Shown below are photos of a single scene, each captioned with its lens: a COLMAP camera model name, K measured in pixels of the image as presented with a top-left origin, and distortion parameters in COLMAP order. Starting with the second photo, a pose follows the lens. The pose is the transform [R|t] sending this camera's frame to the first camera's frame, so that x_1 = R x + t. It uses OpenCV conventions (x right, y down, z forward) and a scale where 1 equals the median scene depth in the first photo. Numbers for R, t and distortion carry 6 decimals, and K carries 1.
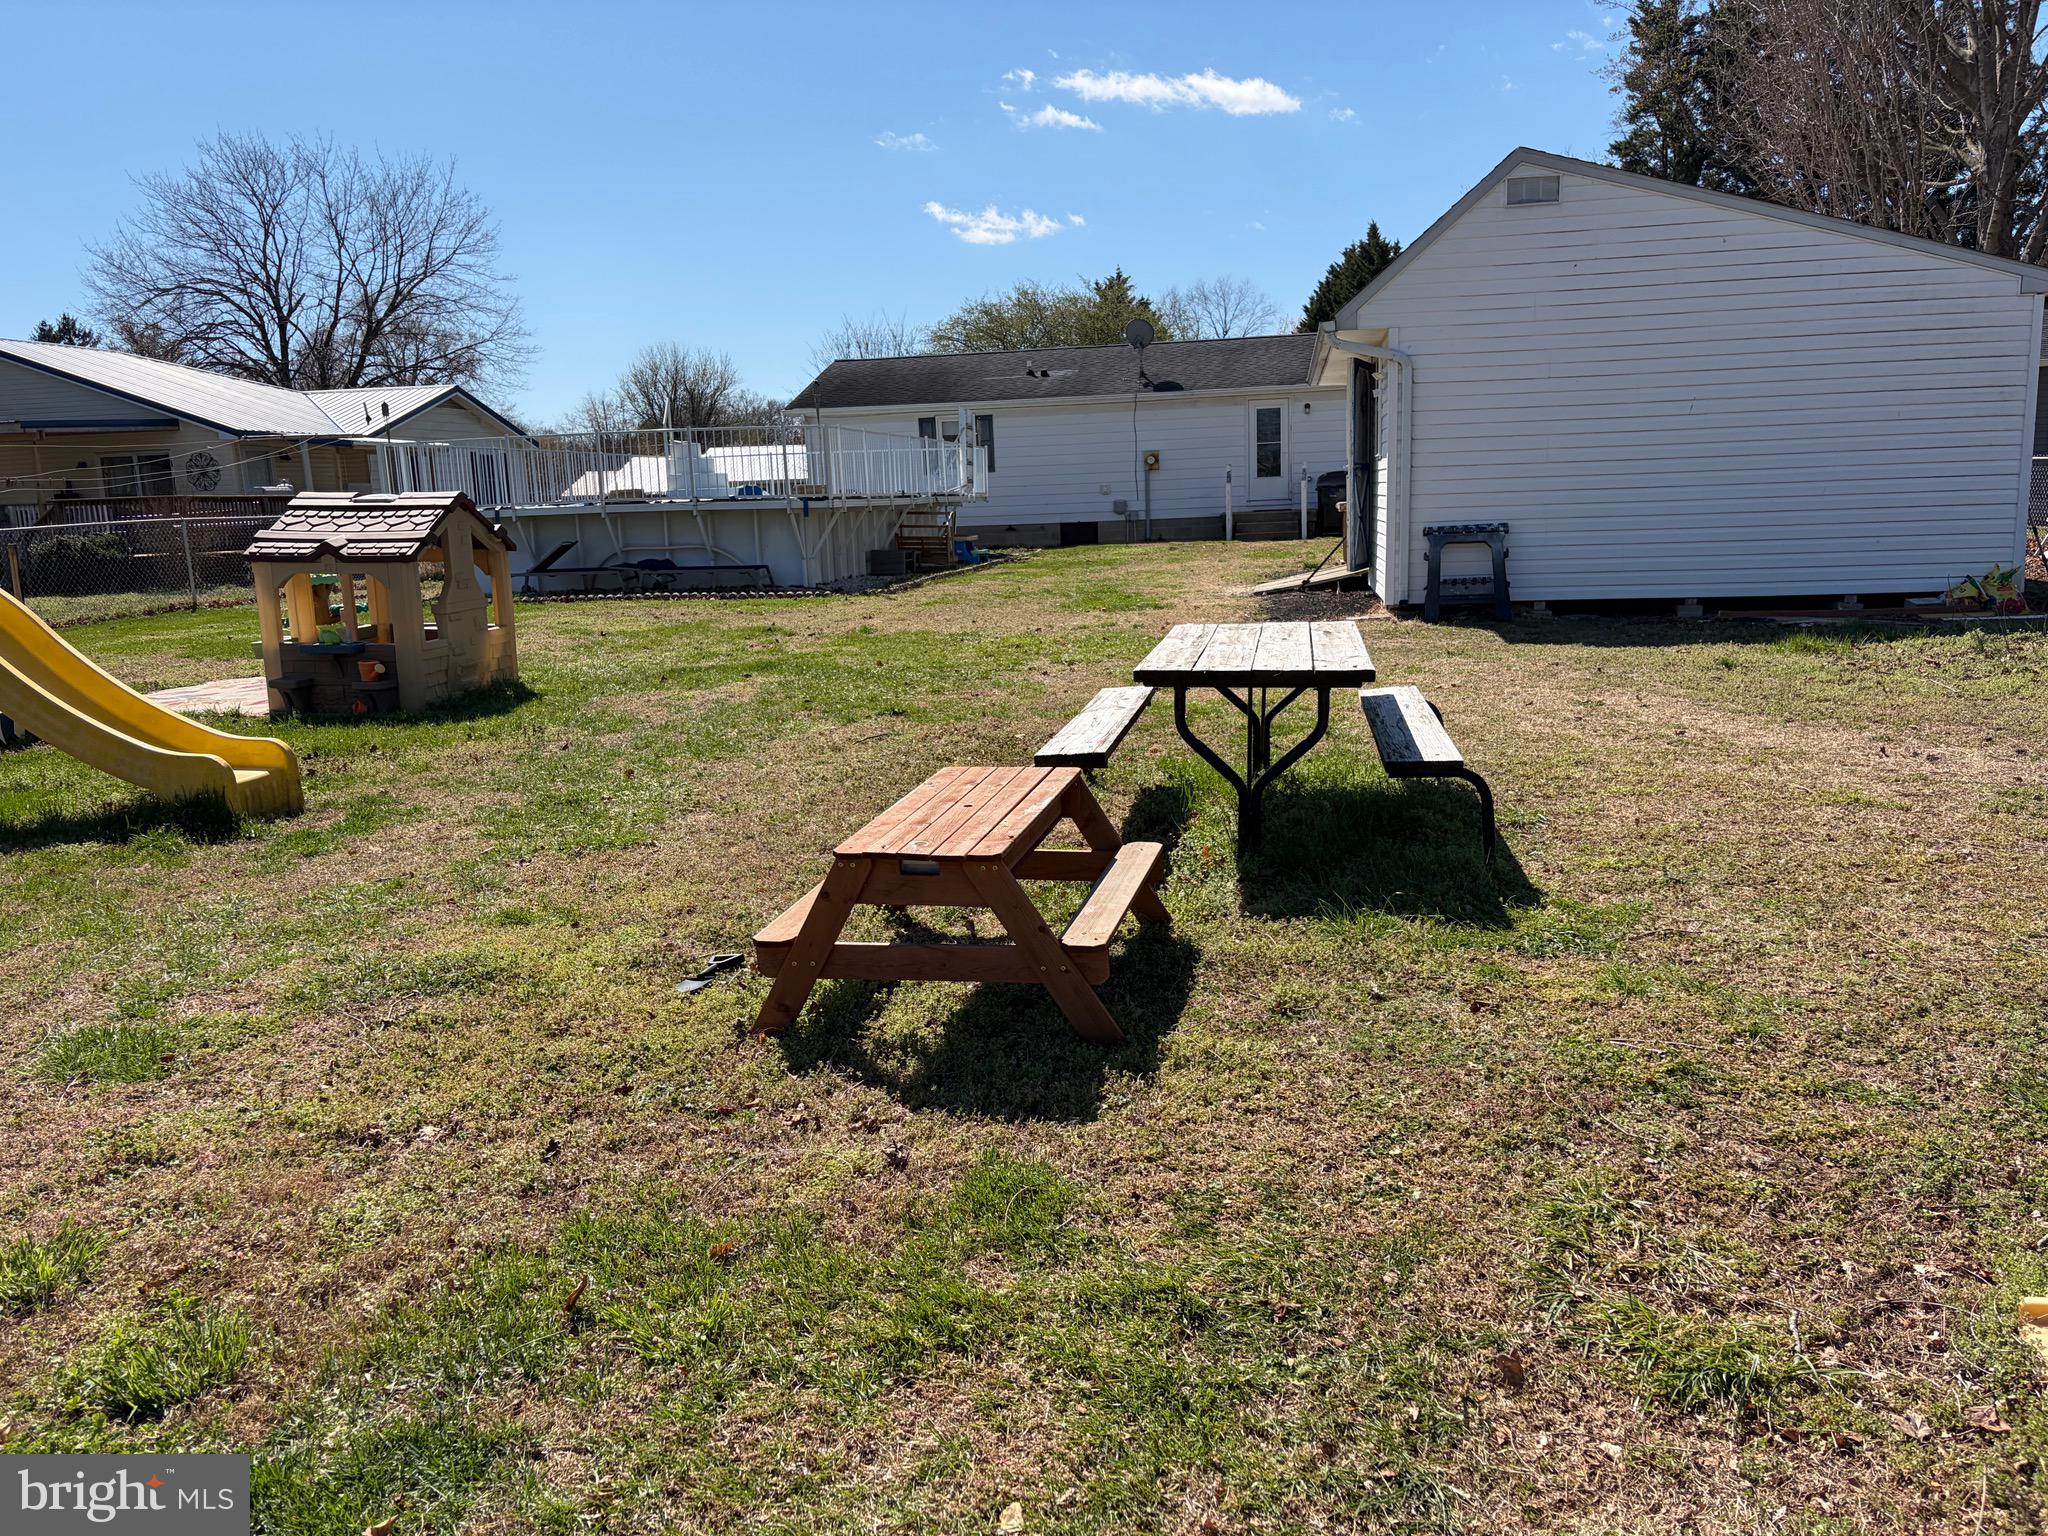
lens RADIAL K [[1538.4, 0, 1039.3], [0, 1538.4, 759.7], [0, 0, 1]] dist [0.065236, -0.072031]
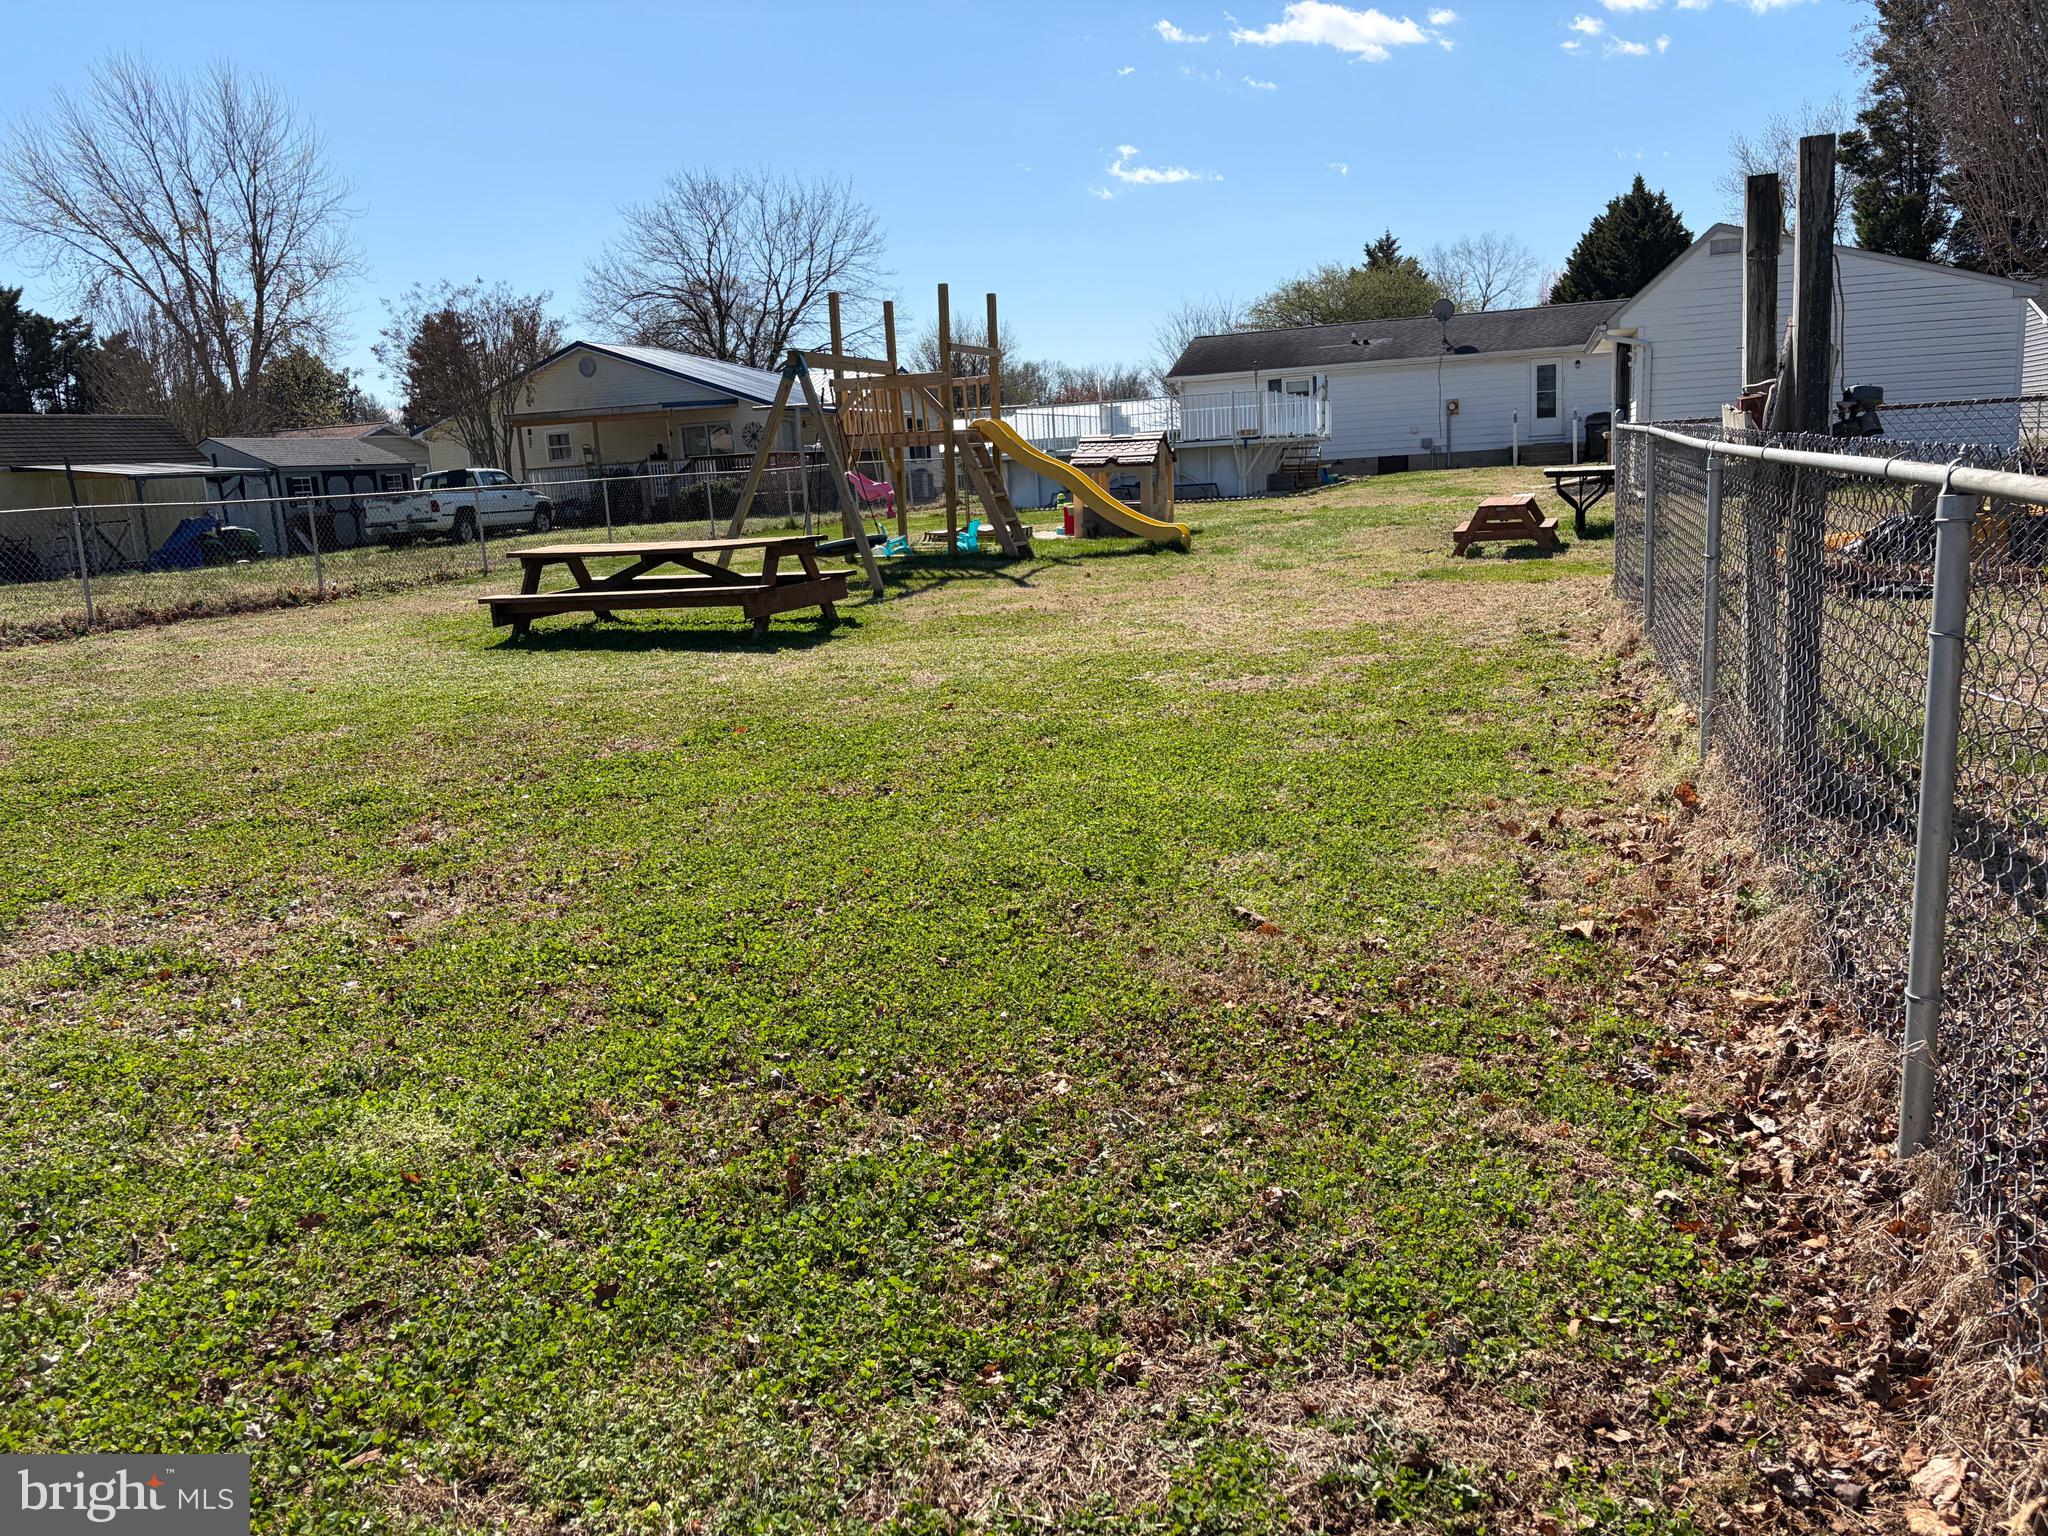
lens RADIAL K [[1567.6, 0, 1029.2], [0, 1567.6, 743.2], [0, 0, 1]] dist [-0.005066, 0.068895]
pose [[0.988309, 0.006445, -0.152325, -0.073919], [-0.004106, 0.999869, 0.015670, 0.067703], [0.152406, -0.014861, 0.988206, -0.352826]]
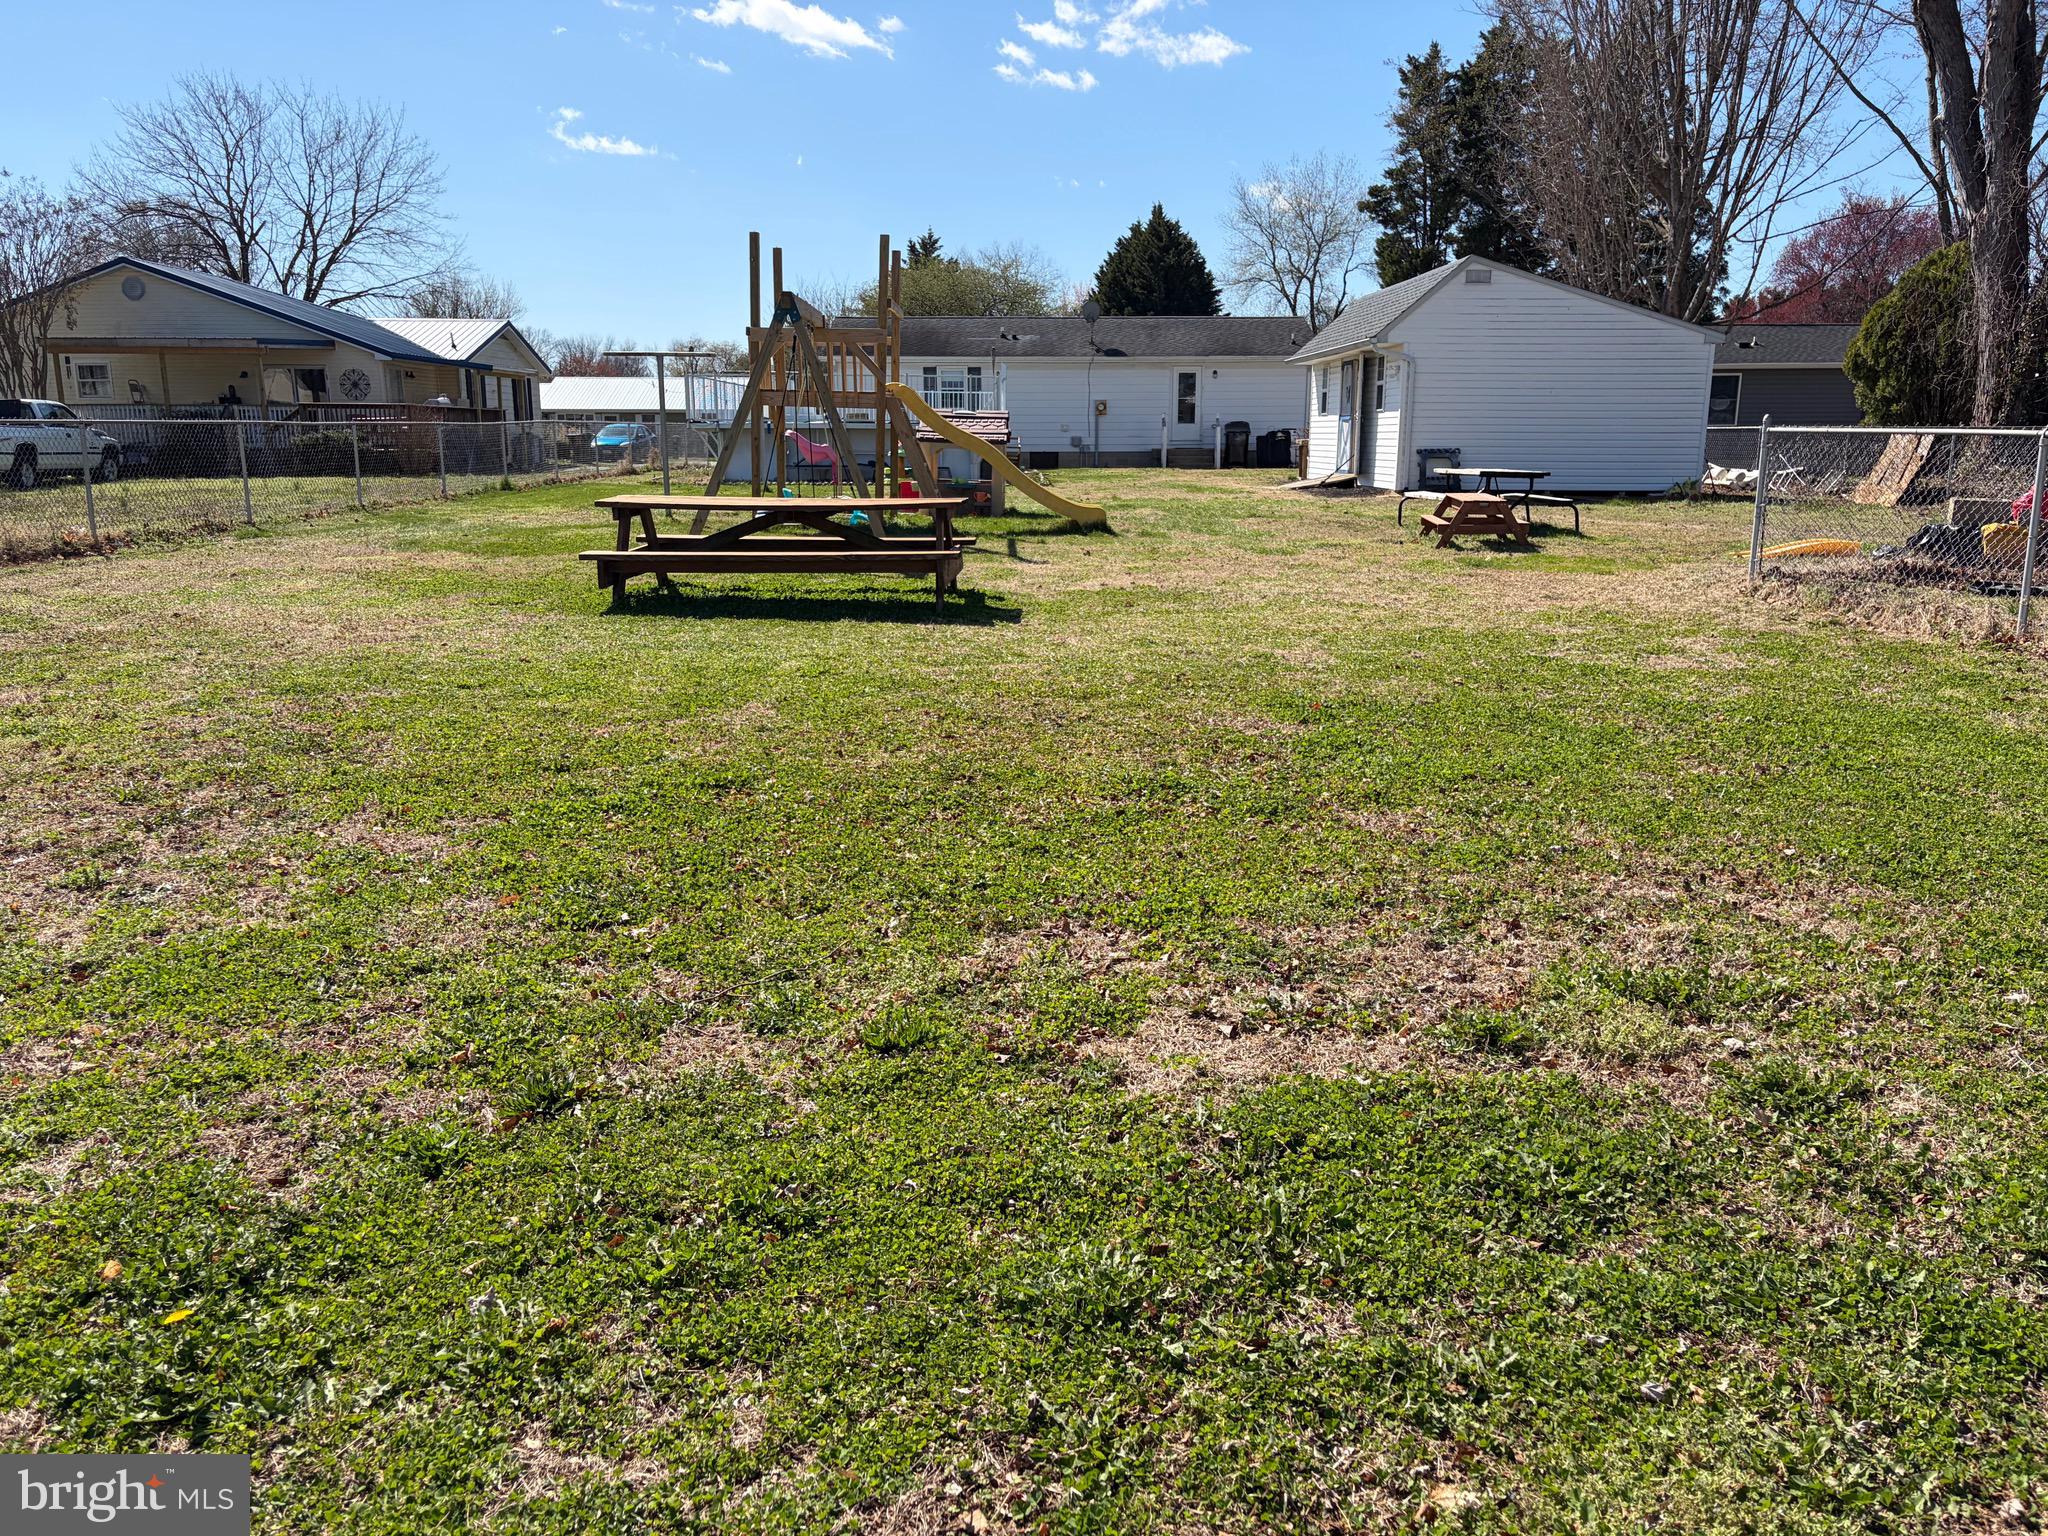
lens RADIAL K [[1545.9, 0, 1024.0], [0, 1545.9, 768.0], [0, 0, 1]] dist [0.065123, -0.080102]
pose [[0.983896, 0.001048, 0.178739, -0.227929], [-0.007704, 0.999302, 0.036553, 0.070364], [-0.178576, -0.037342, 0.983217, -0.325413]]
